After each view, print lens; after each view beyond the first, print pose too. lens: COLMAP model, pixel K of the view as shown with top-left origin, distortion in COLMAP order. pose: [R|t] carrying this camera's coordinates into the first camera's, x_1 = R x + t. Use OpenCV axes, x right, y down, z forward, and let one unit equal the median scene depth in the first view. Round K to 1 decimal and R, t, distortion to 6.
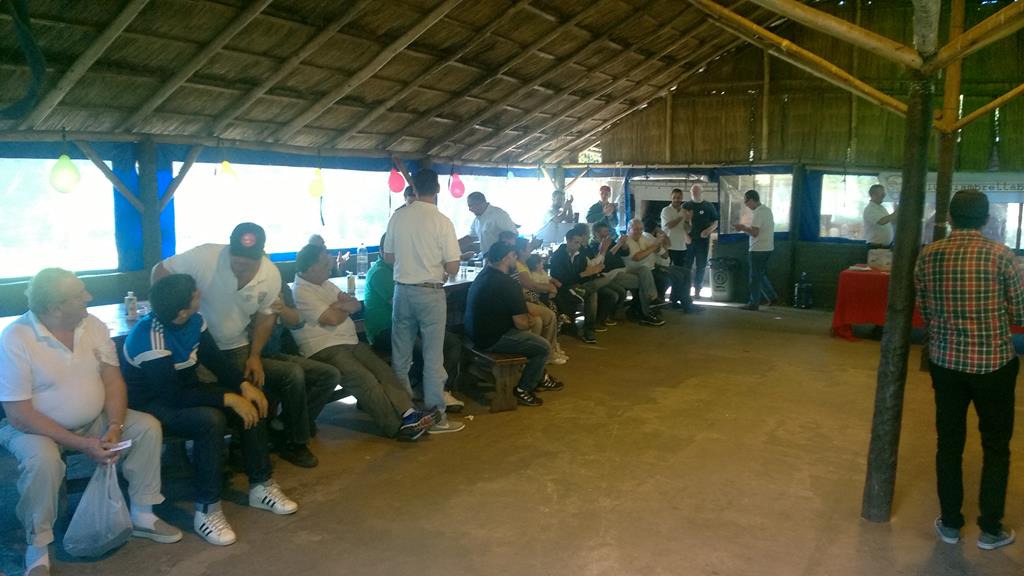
lens RADIAL K [[754.0, 0, 508.0], [0, 754.0, 289.4], [0, 0, 1]] dist [0.011950, -0.093574]
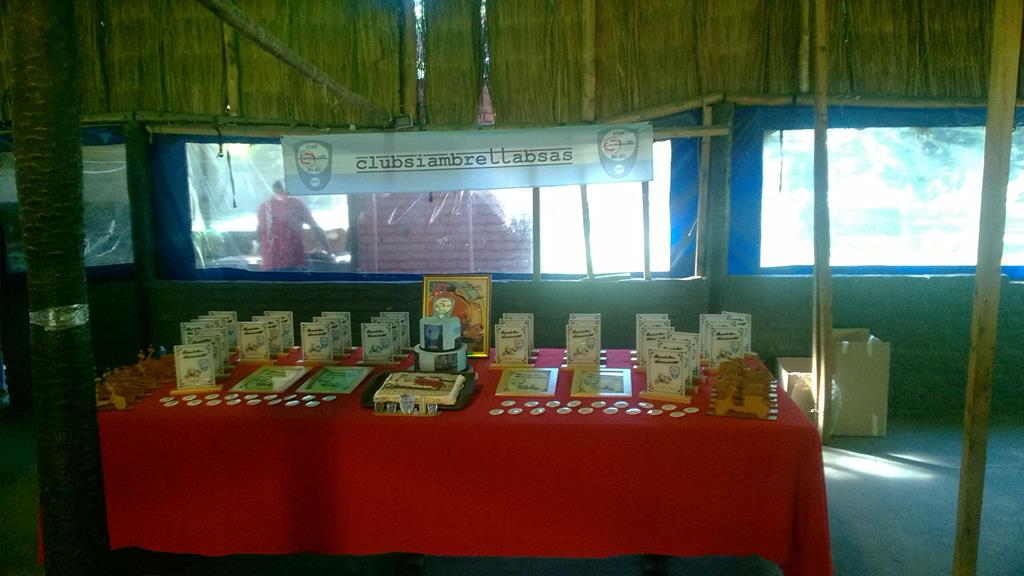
lens RADIAL K [[754.0, 0, 508.0], [0, 754.0, 289.4], [0, 0, 1]] dist [0.011950, -0.093574]
pose [[0.897692, -0.107798, 0.427235, 0.574513], [0.086845, 0.993878, 0.068294, -0.107789], [-0.431981, -0.024204, 0.901558, 0.688208]]
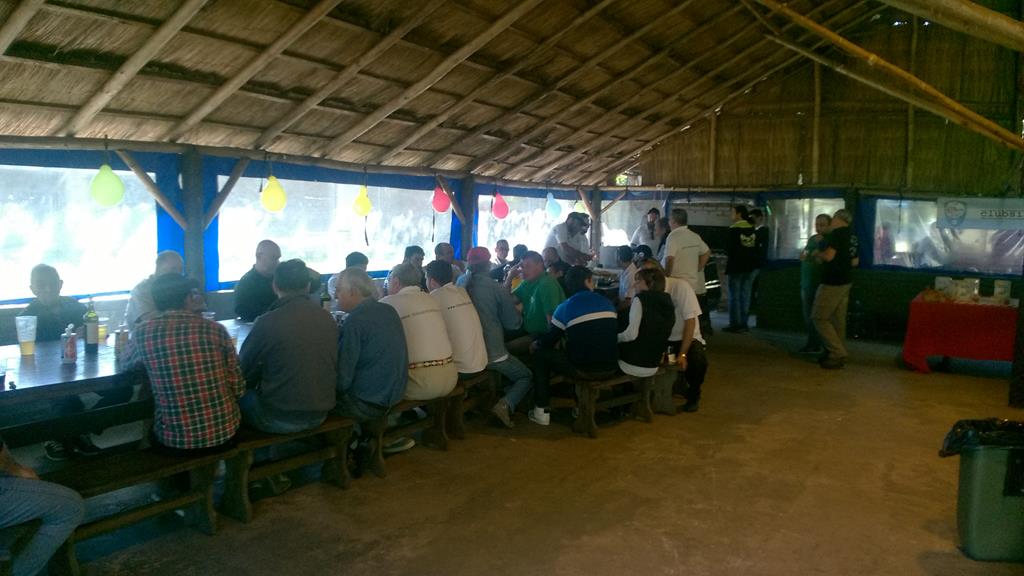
lens RADIAL K [[754.0, 0, 508.0], [0, 754.0, 289.4], [0, 0, 1]] dist [0.011950, -0.093574]
pose [[0.999932, 0.010986, -0.003895, -0.071978], [-0.011108, 0.999397, -0.032899, -0.001044], [0.003531, 0.032940, 0.999451, 0.062511]]
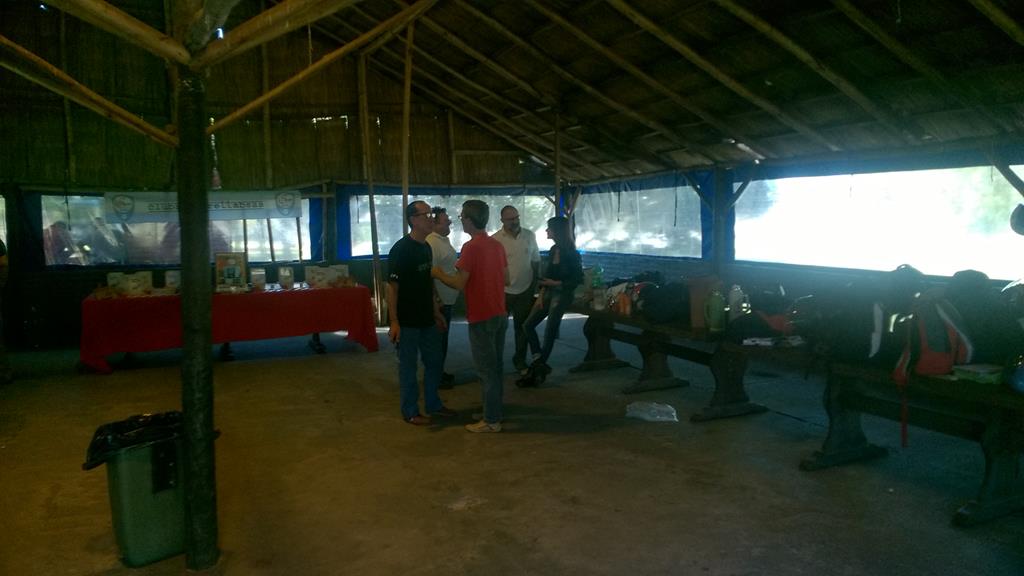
lens RADIAL K [[754.0, 0, 508.0], [0, 754.0, 289.4], [0, 0, 1]] dist [0.011950, -0.093574]
pose [[0.565717, -0.094653, 0.819149, -0.002325], [0.123216, 0.991941, 0.029524, -0.000490], [-0.815342, 0.084230, 0.572821, 0.082930]]
